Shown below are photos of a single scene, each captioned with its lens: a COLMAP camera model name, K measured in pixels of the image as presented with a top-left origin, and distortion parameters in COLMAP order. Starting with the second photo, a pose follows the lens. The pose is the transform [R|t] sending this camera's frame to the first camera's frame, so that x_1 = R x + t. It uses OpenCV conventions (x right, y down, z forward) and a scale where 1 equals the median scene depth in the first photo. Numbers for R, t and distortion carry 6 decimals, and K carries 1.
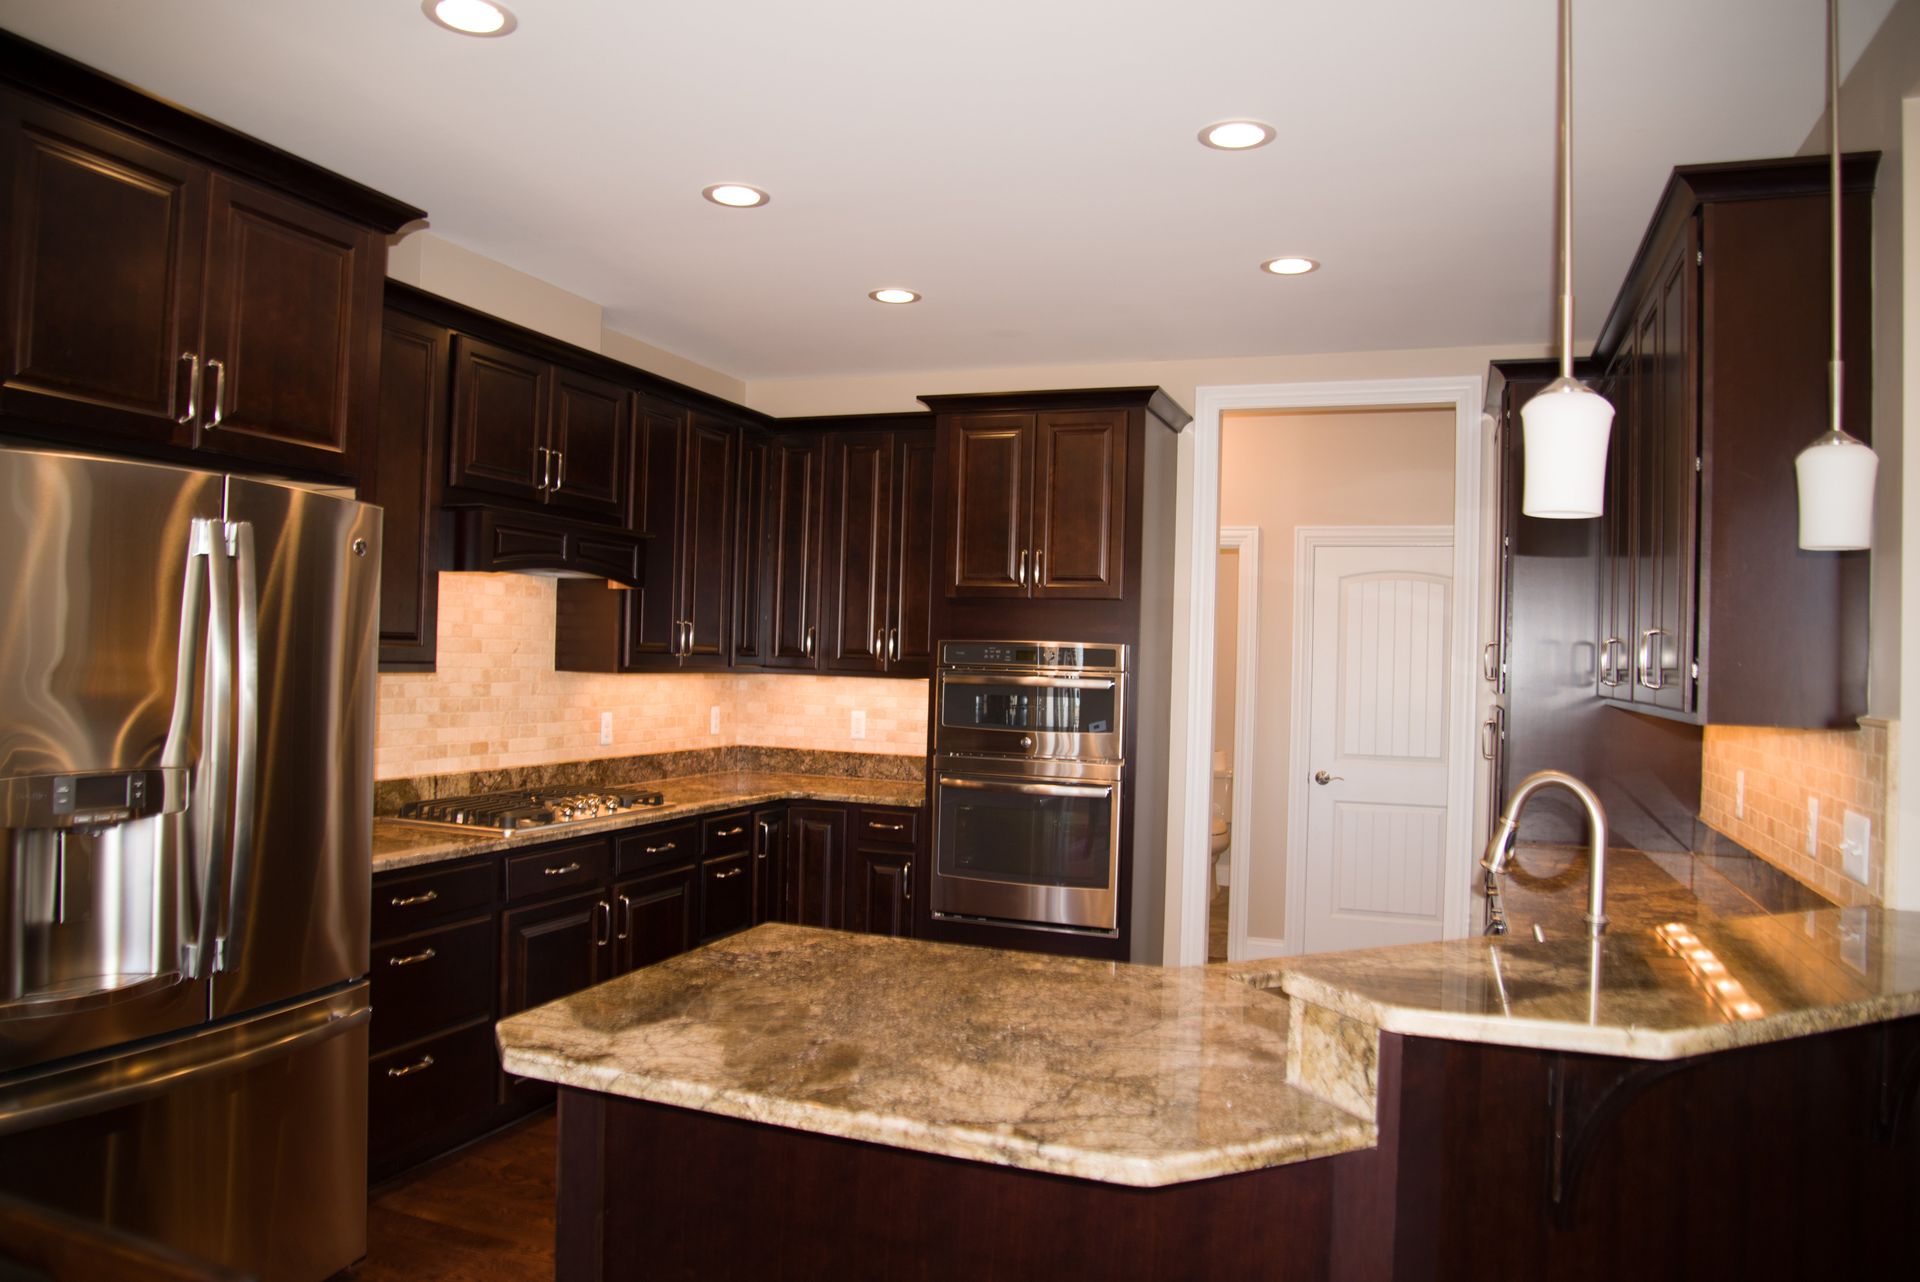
lens RADIAL K [[1329.2, 0, 957.8], [0, 1329.2, 636.7], [0, 0, 1]] dist [-0.062251, -0.000091]
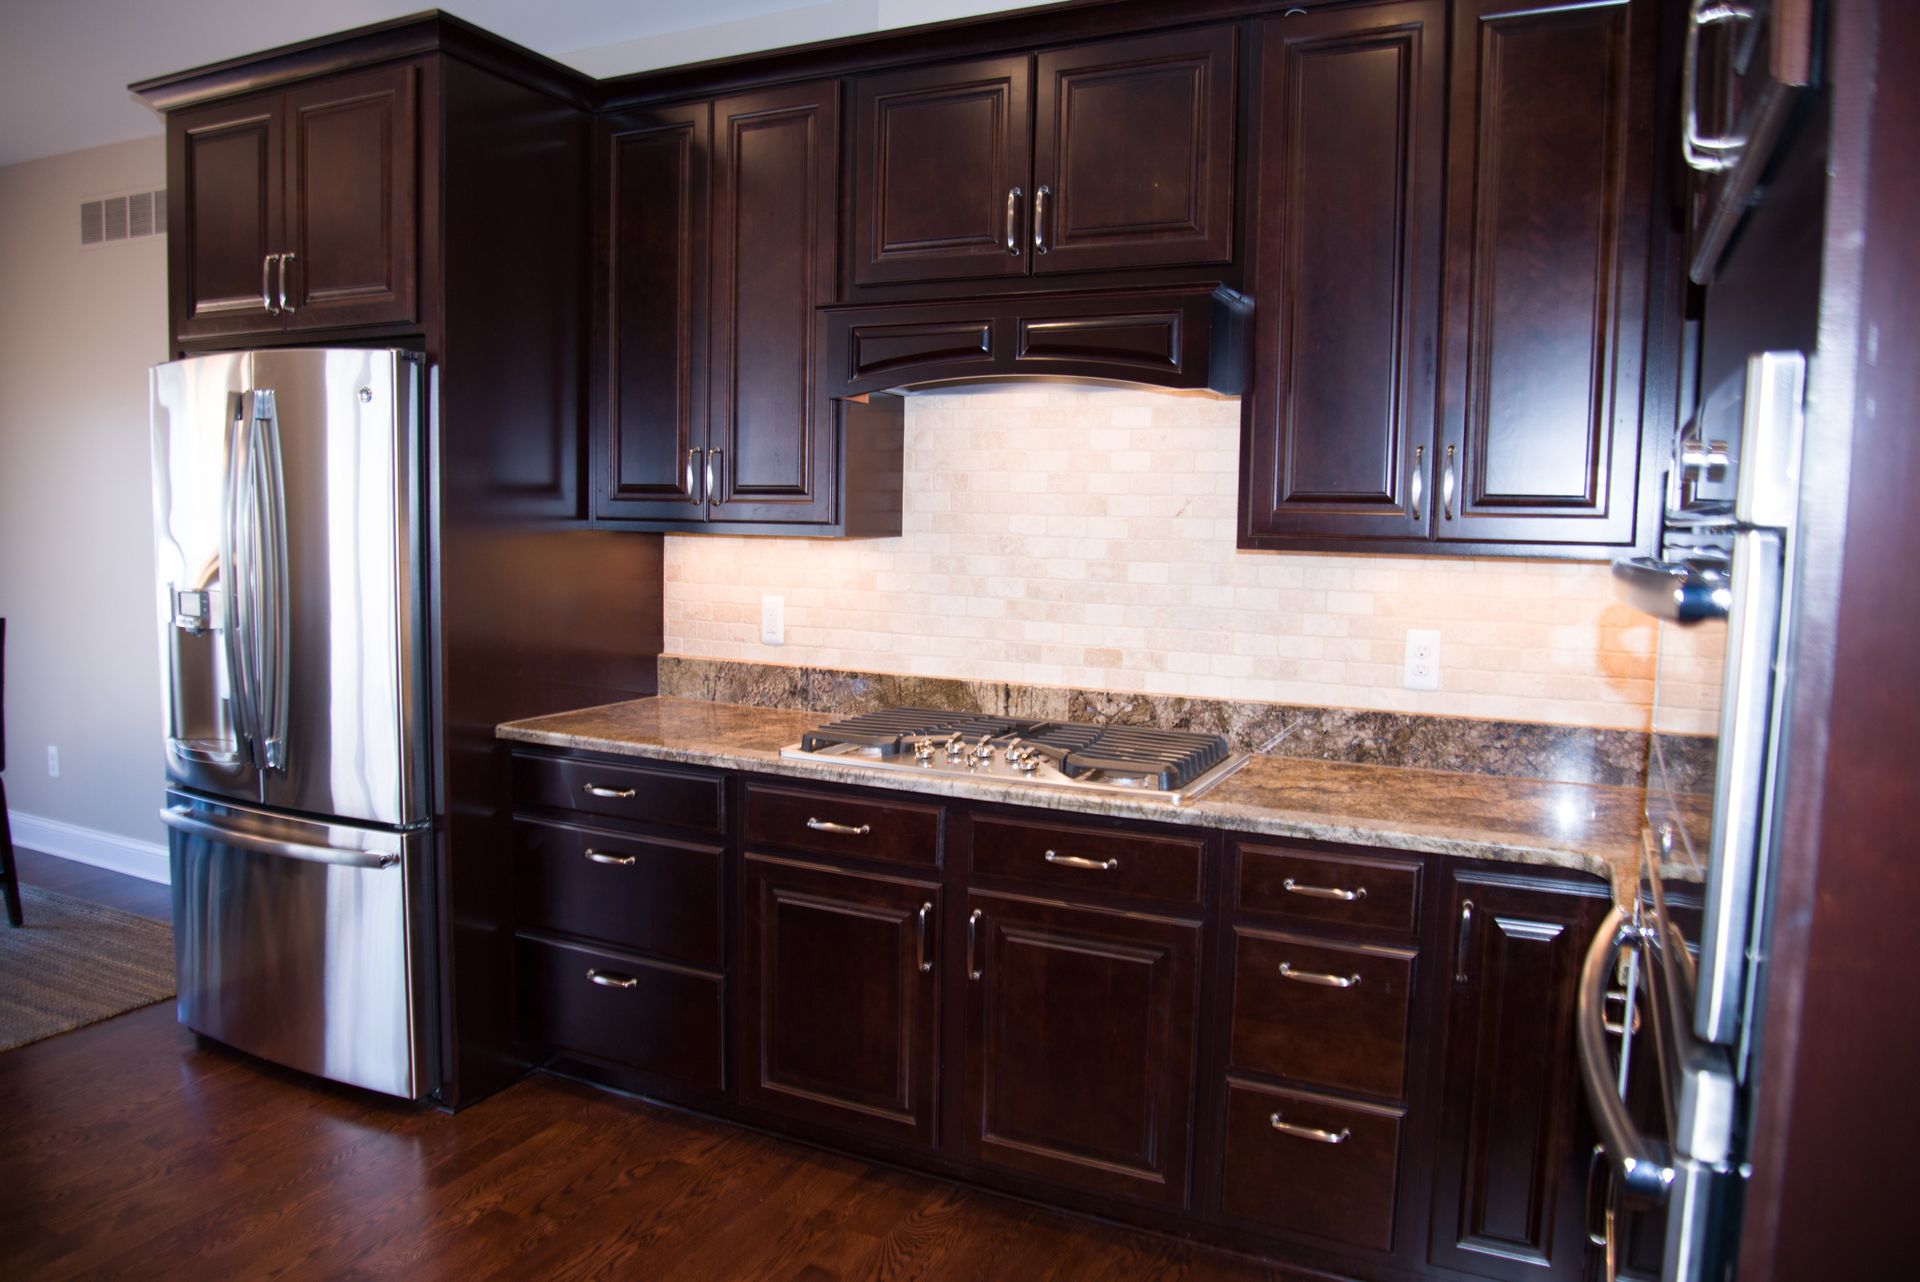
lens RADIAL K [[1329.2, 0, 957.9], [0, 1329.2, 651.8], [0, 0, 1]] dist [-0.062251, -0.000091]
pose [[-0.084091, 0.074459, -0.993672, 0.322364], [-0.003181, 0.997179, 0.074991, 0.030724], [0.996453, 0.009467, -0.083617, 0.984696]]
